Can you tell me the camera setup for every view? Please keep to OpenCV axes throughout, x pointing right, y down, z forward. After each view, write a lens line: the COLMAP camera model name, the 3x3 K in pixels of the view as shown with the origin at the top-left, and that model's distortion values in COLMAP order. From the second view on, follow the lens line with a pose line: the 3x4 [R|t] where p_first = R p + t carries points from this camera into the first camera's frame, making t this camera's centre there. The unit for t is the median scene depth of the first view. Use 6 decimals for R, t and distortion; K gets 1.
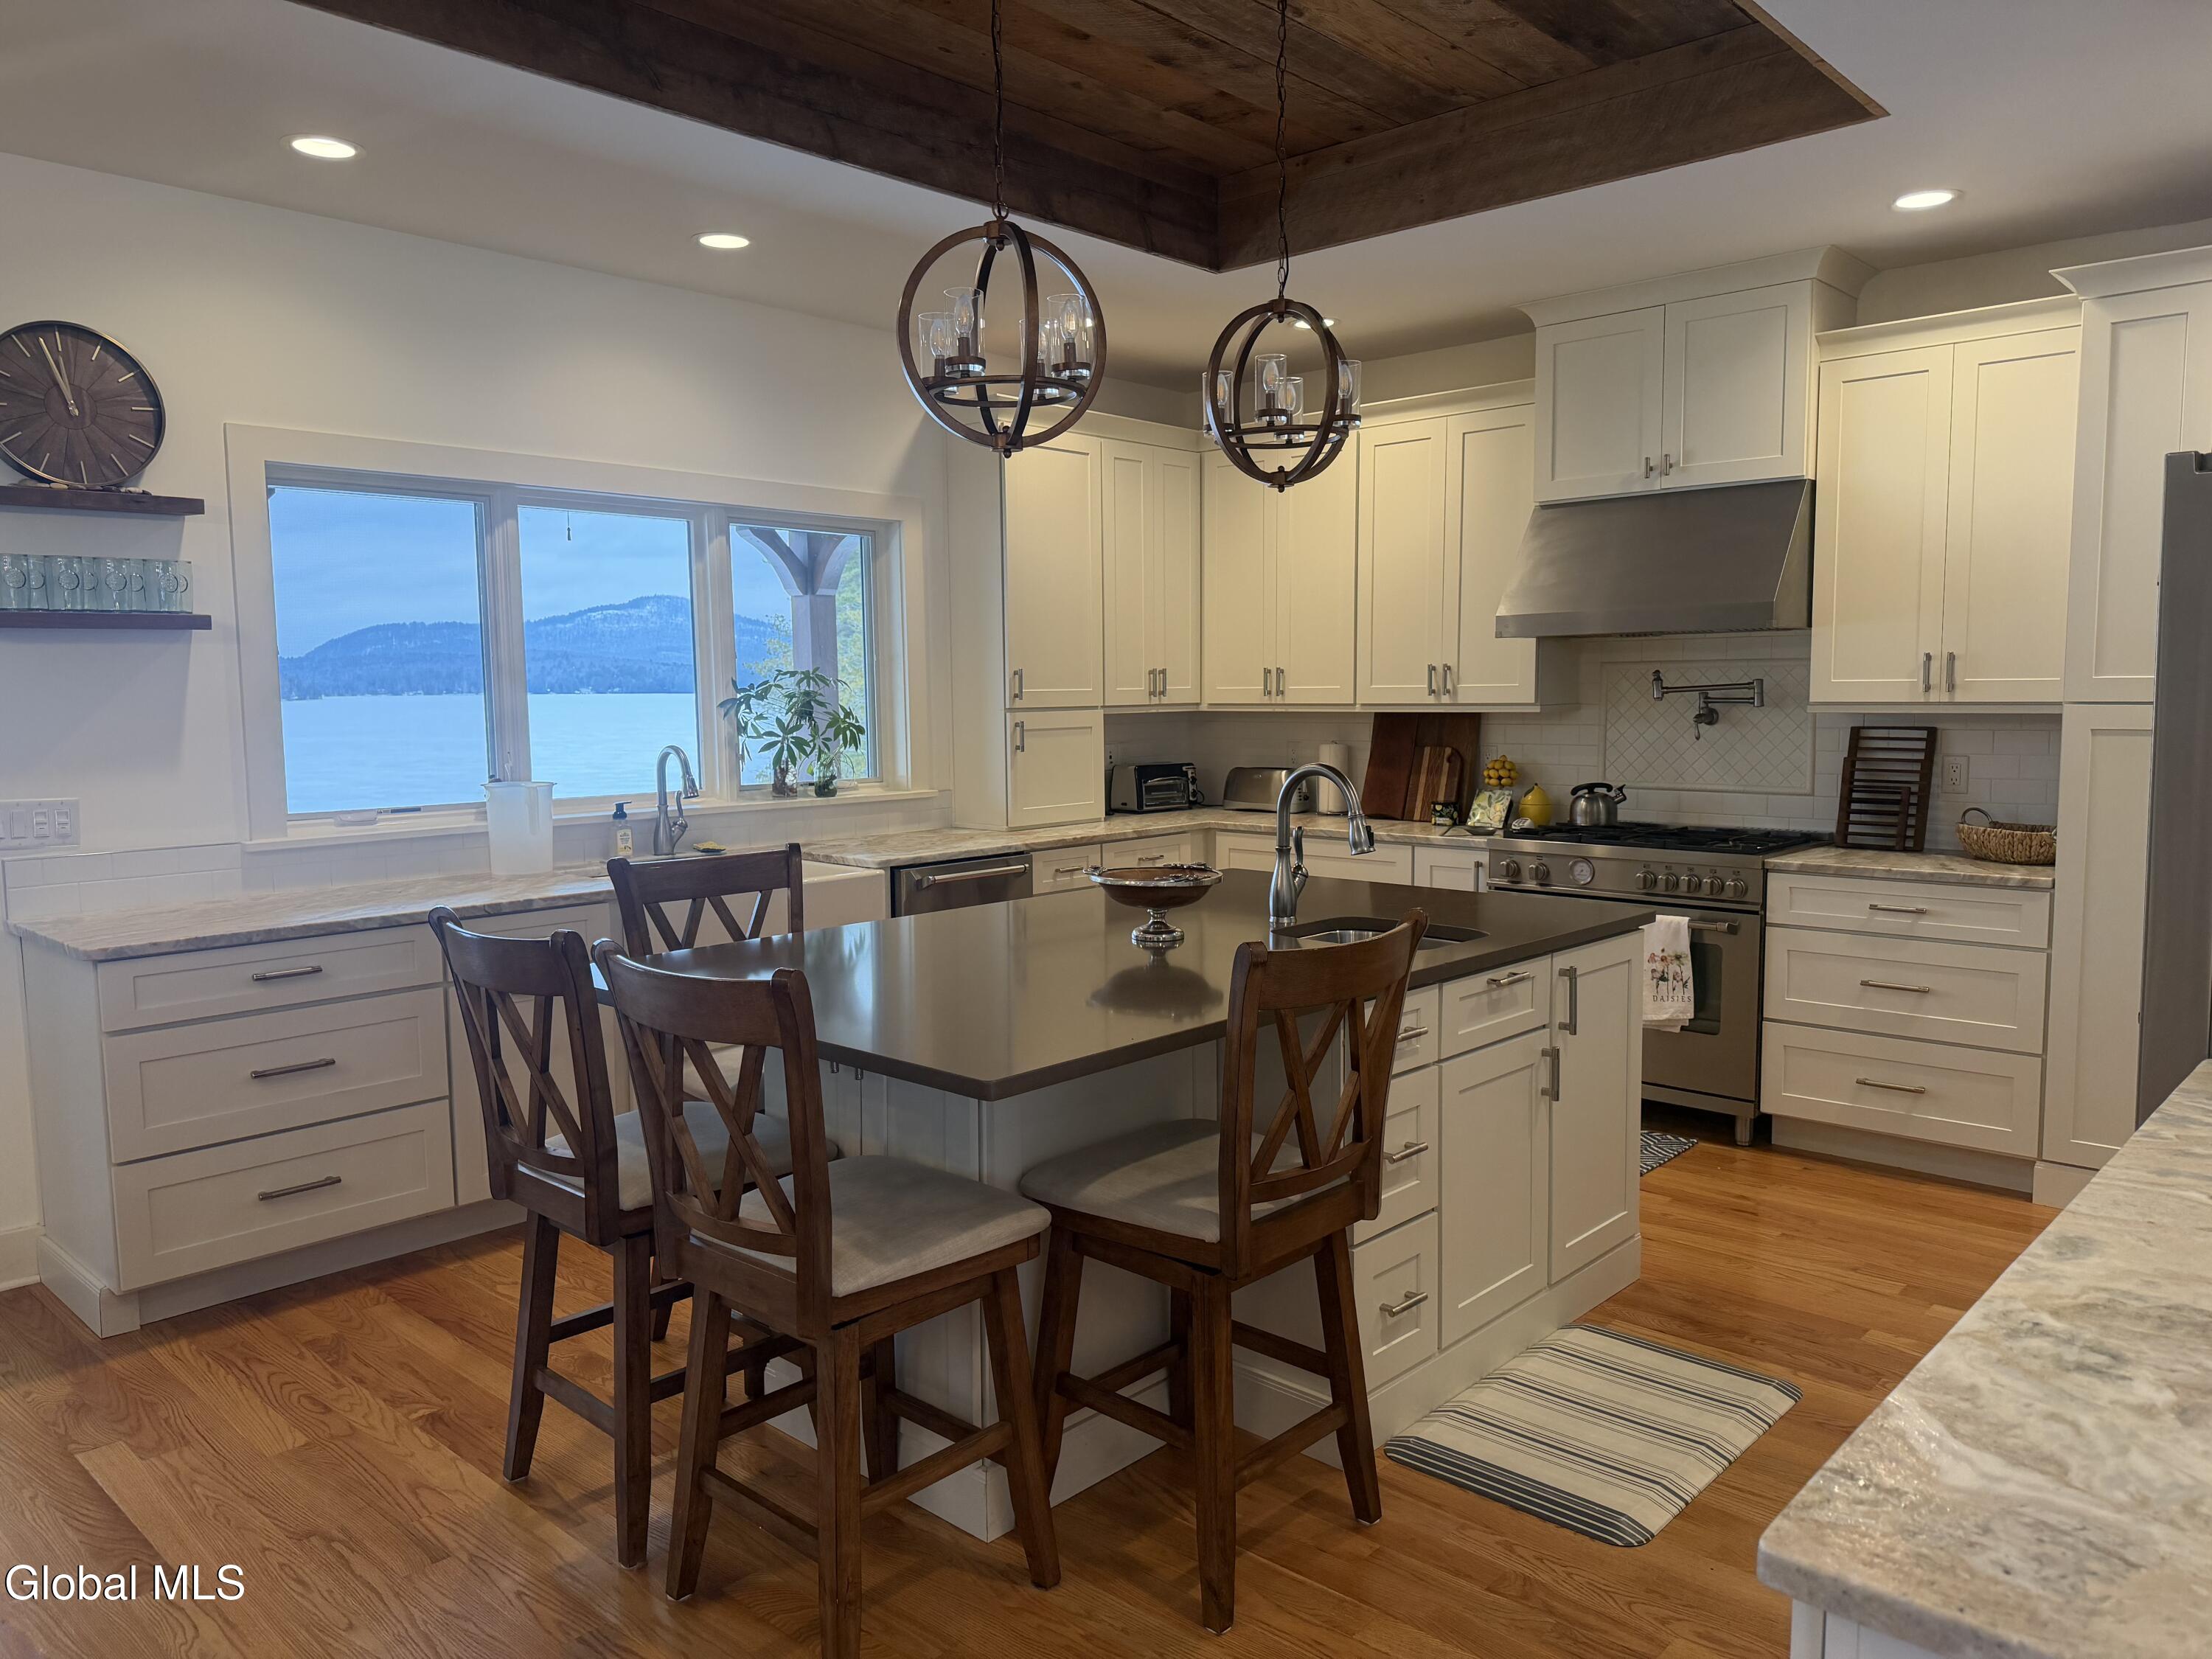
lens RADIAL K [[1546.9, 0, 1099.1], [0, 1546.9, 833.7], [0, 0, 1]] dist [0.068593, -0.077799]
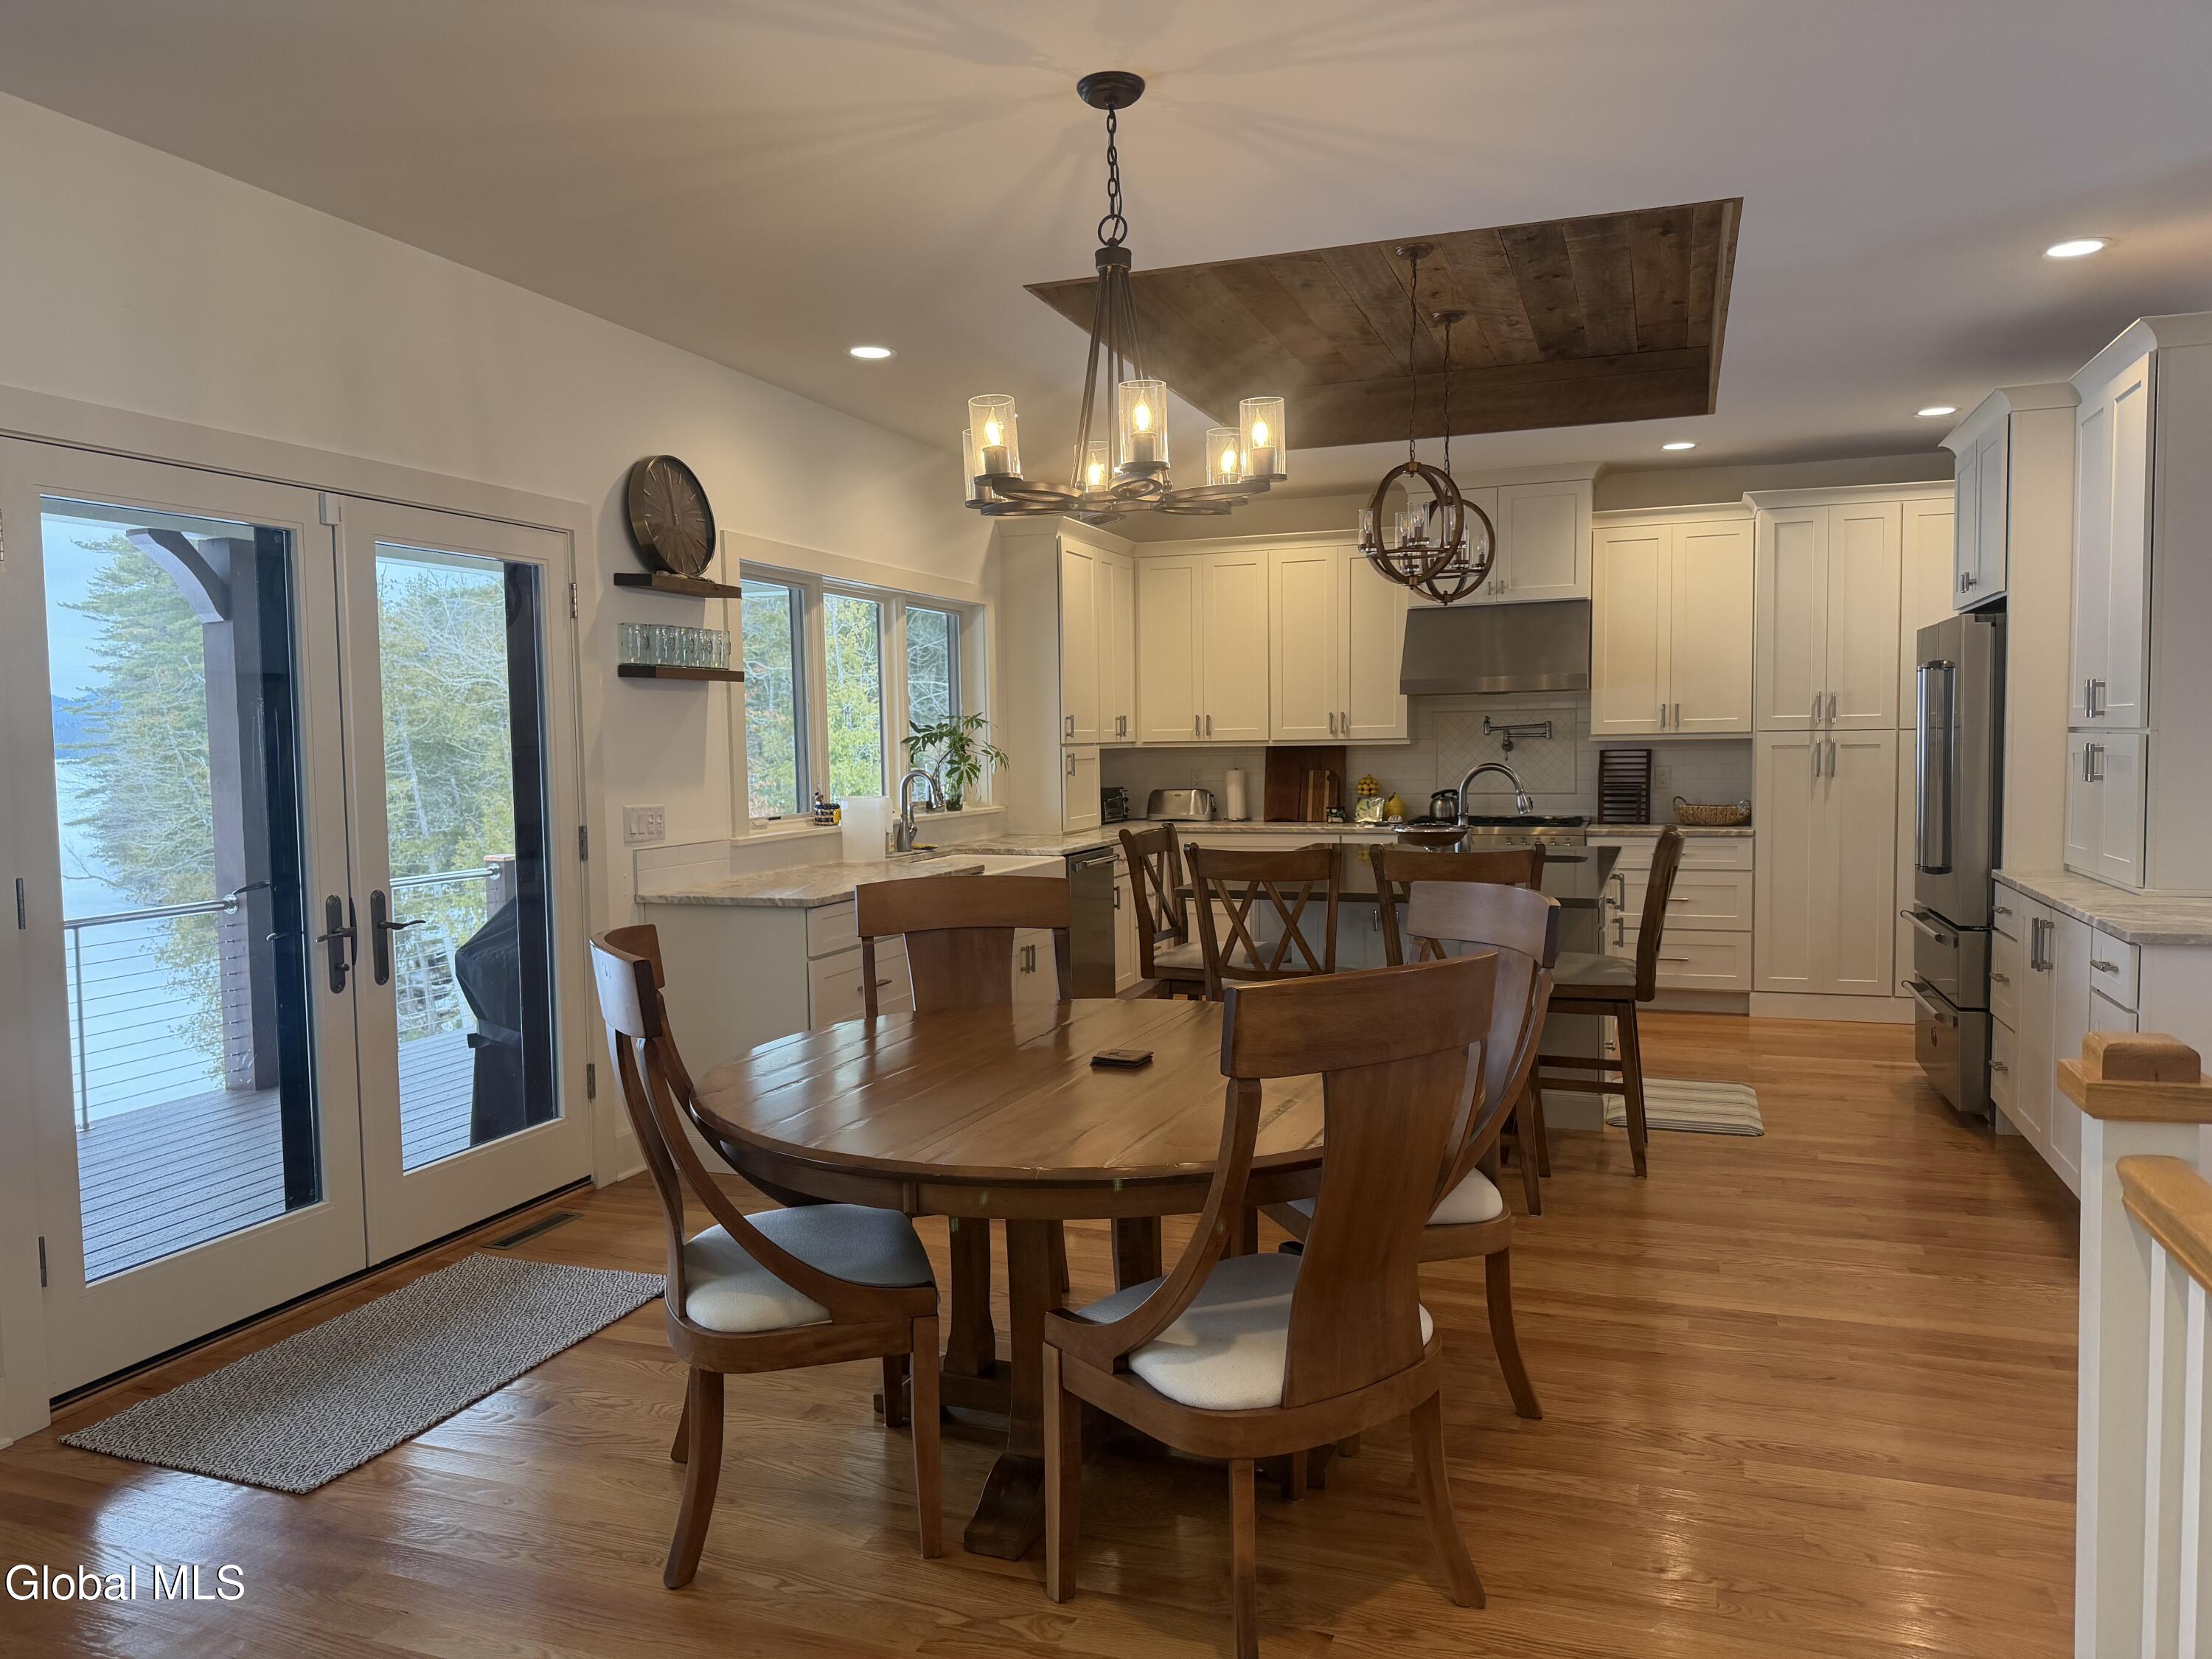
lens RADIAL K [[1546.9, 0, 1099.1], [0, 1546.9, 833.7], [0, 0, 1]] dist [0.068593, -0.077799]
pose [[0.924805, -0.027586, 0.379440, -0.631823], [0.041990, 0.998675, -0.029735, 0.044925], [-0.378117, 0.043432, 0.924738, -0.296096]]
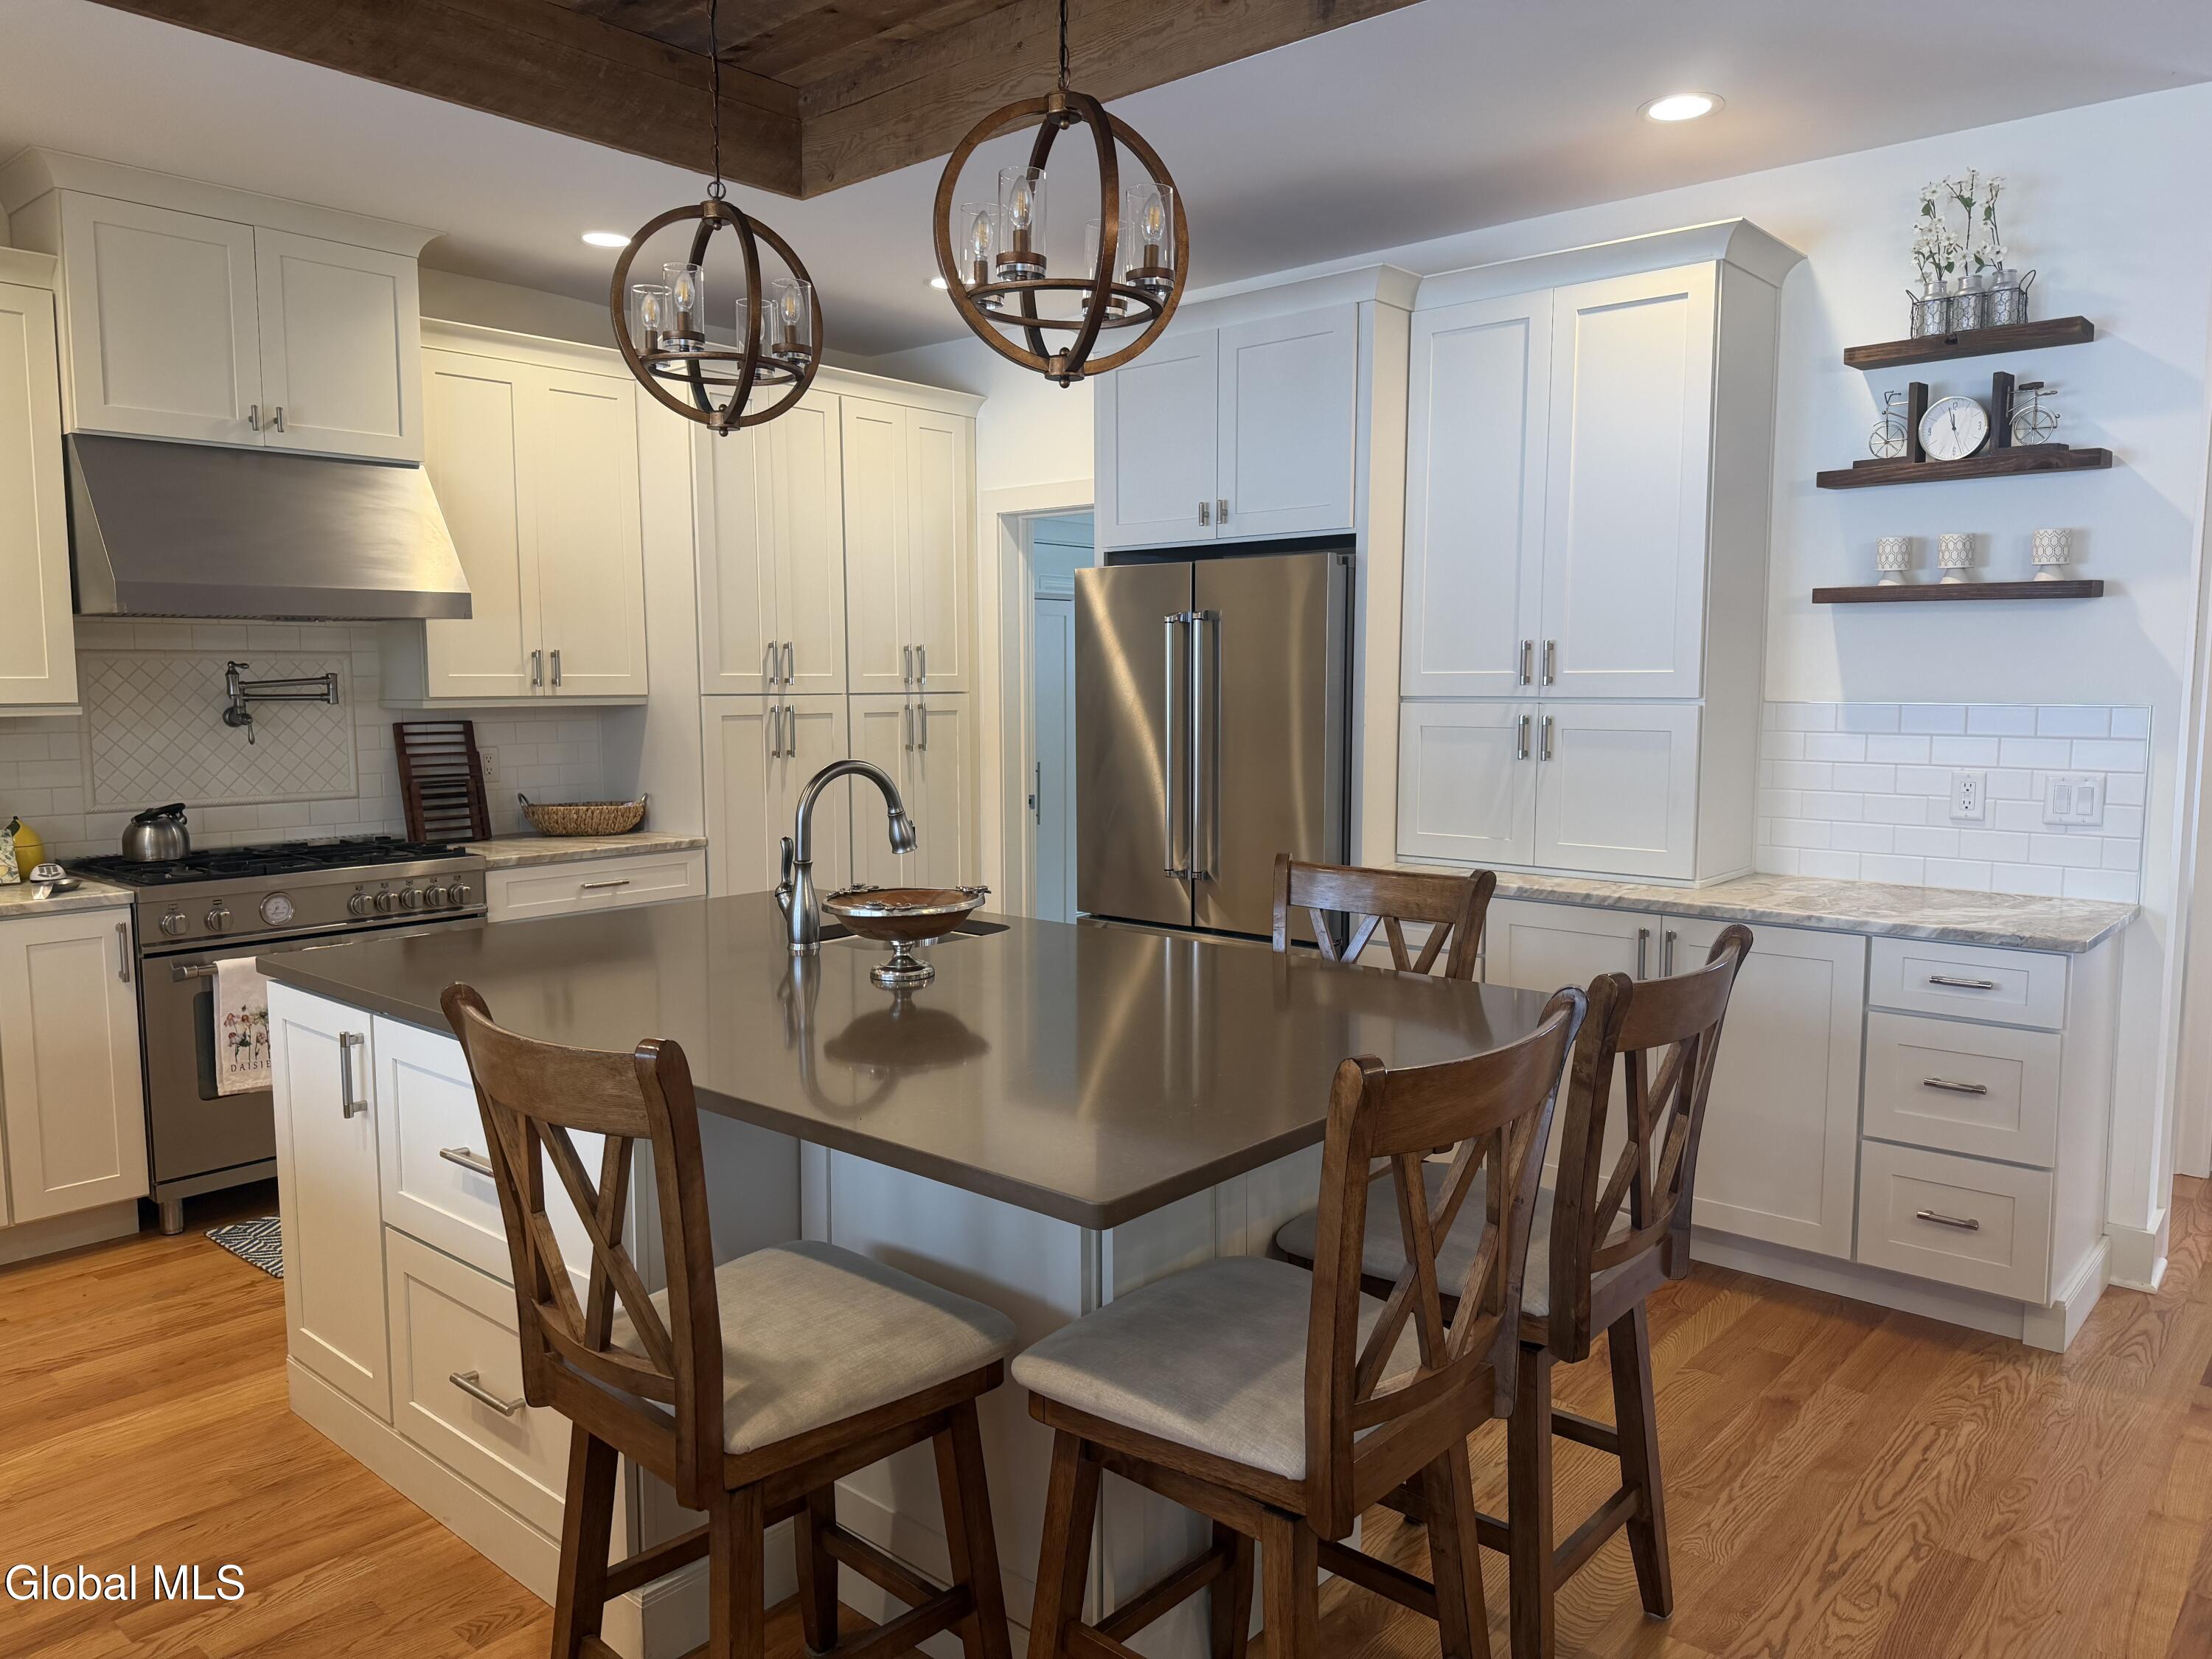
lens RADIAL K [[1546.9, 0, 1099.1], [0, 1546.9, 833.7], [0, 0, 1]] dist [0.068593, -0.077799]
pose [[-0.019024, -0.095236, 0.995273, -0.521592], [0.100181, 0.990262, 0.096672, -0.051707], [-0.994787, 0.101546, -0.009298, 0.594713]]
